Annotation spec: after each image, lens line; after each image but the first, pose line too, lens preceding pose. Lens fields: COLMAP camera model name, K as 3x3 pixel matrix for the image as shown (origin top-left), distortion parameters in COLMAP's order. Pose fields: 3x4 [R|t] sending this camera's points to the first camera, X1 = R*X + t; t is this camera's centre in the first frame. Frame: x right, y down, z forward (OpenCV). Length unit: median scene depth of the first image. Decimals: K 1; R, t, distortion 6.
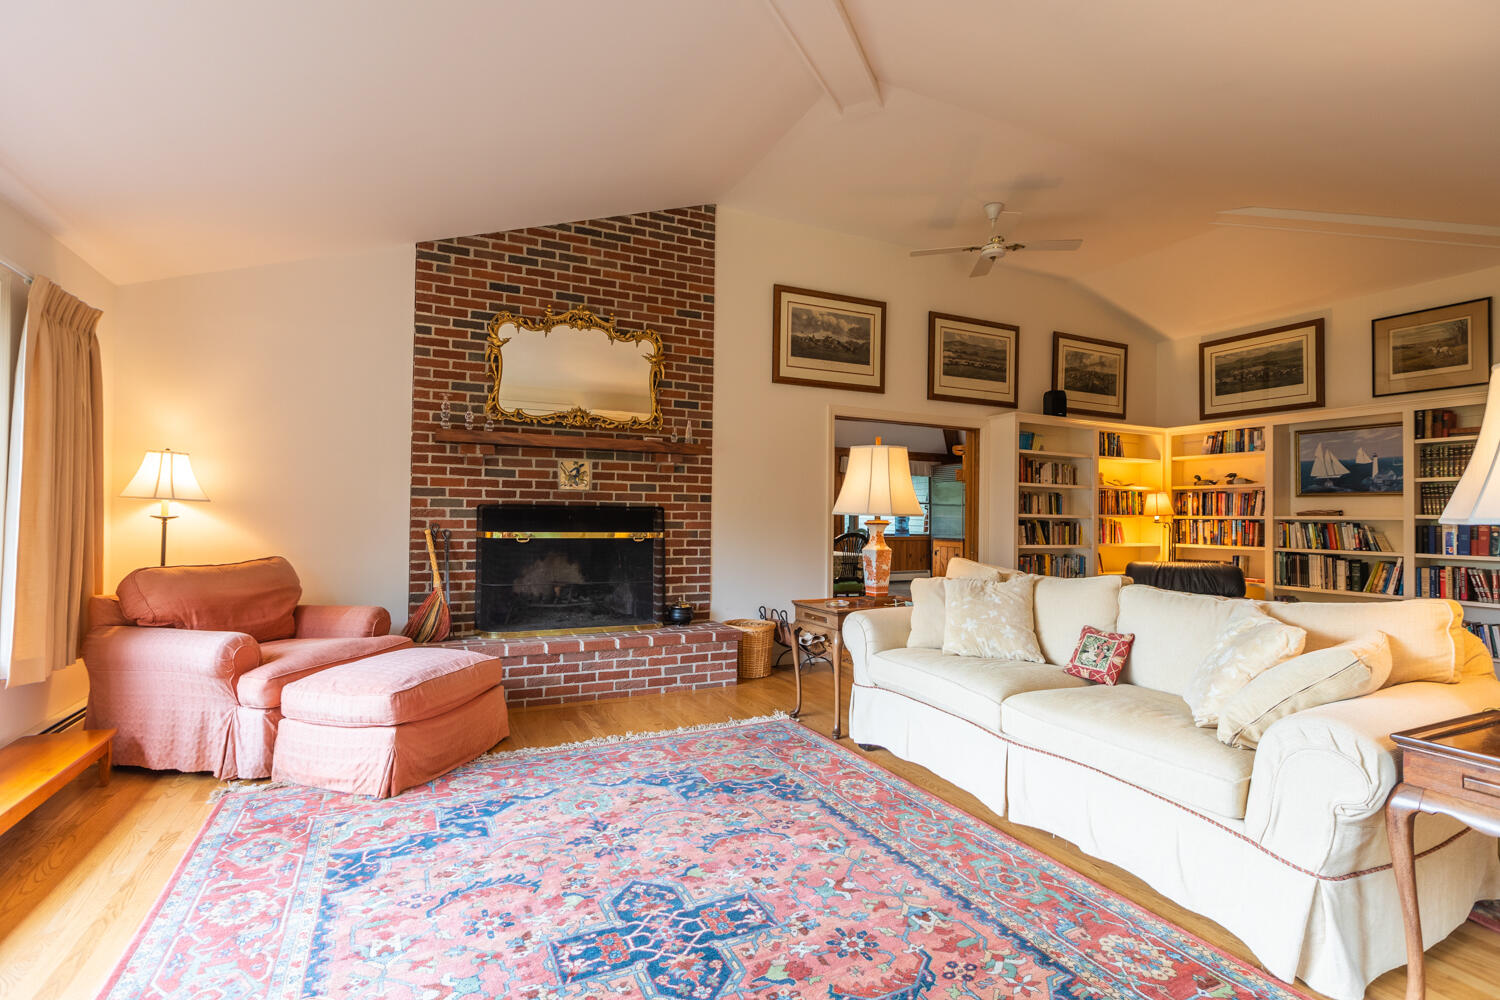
lens RADIAL K [[697.4, 0, 747.2], [0, 697.4, 501.1], [0, 0, 1]] dist [-0.002647, -0.001182]
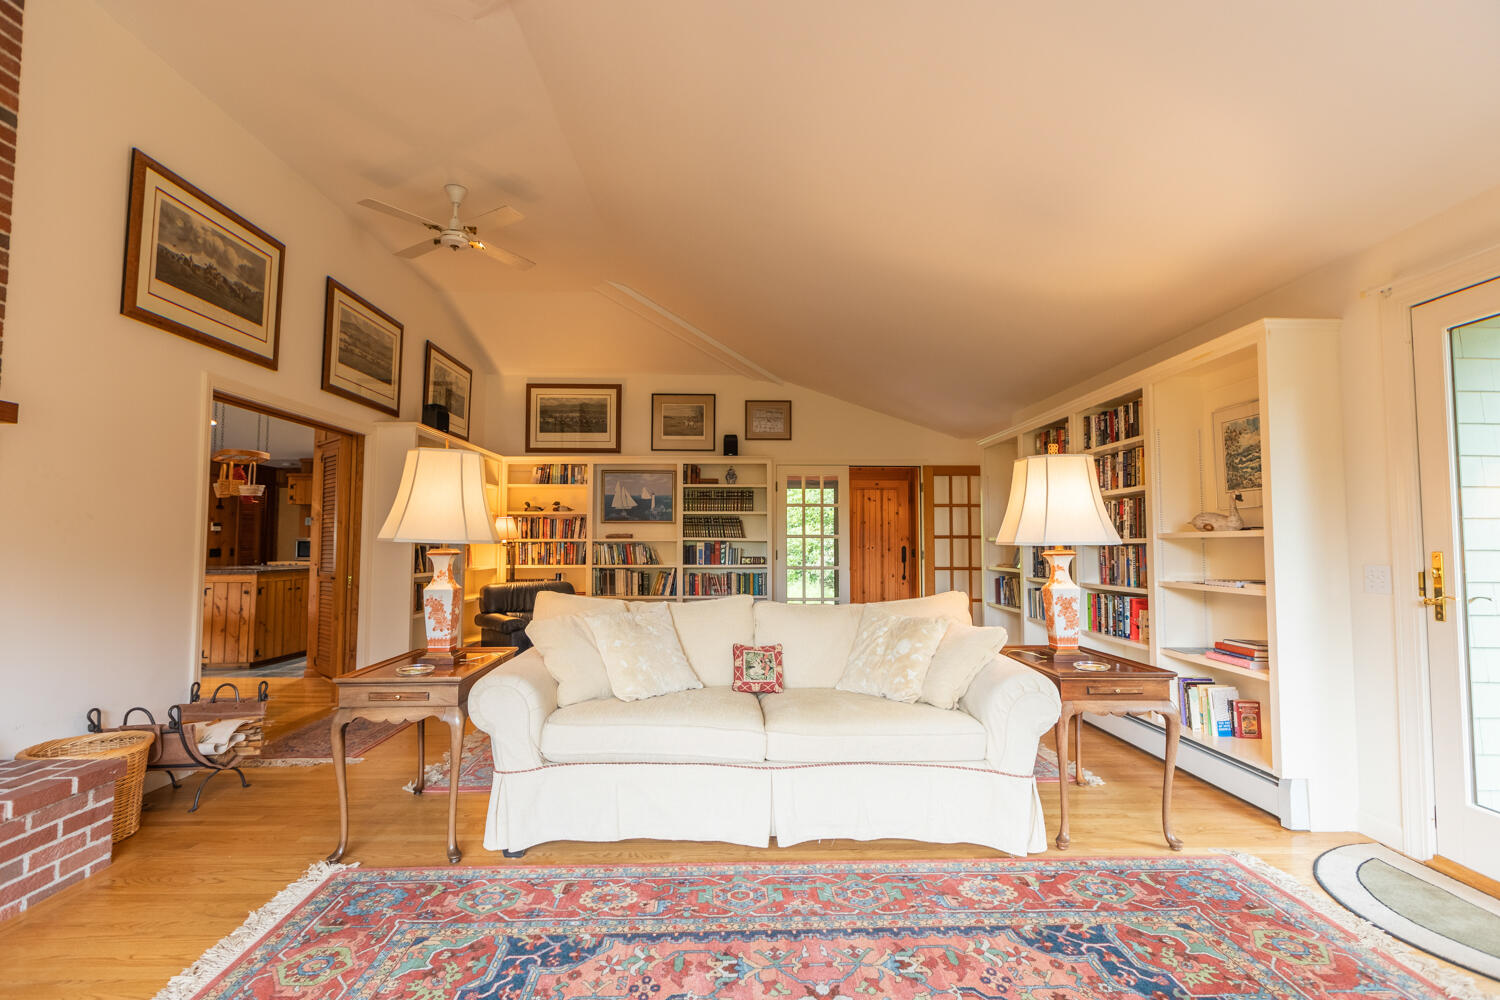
lens RADIAL K [[697.4, 0, 741.7], [0, 697.4, 499.9], [0, 0, 1]] dist [-0.002647, -0.001182]
pose [[0.410940, 0.043926, 0.910603, -0.514855], [-0.013486, 0.999022, -0.042104, 0.002792], [-0.911562, 0.005022, 0.411131, 0.565275]]
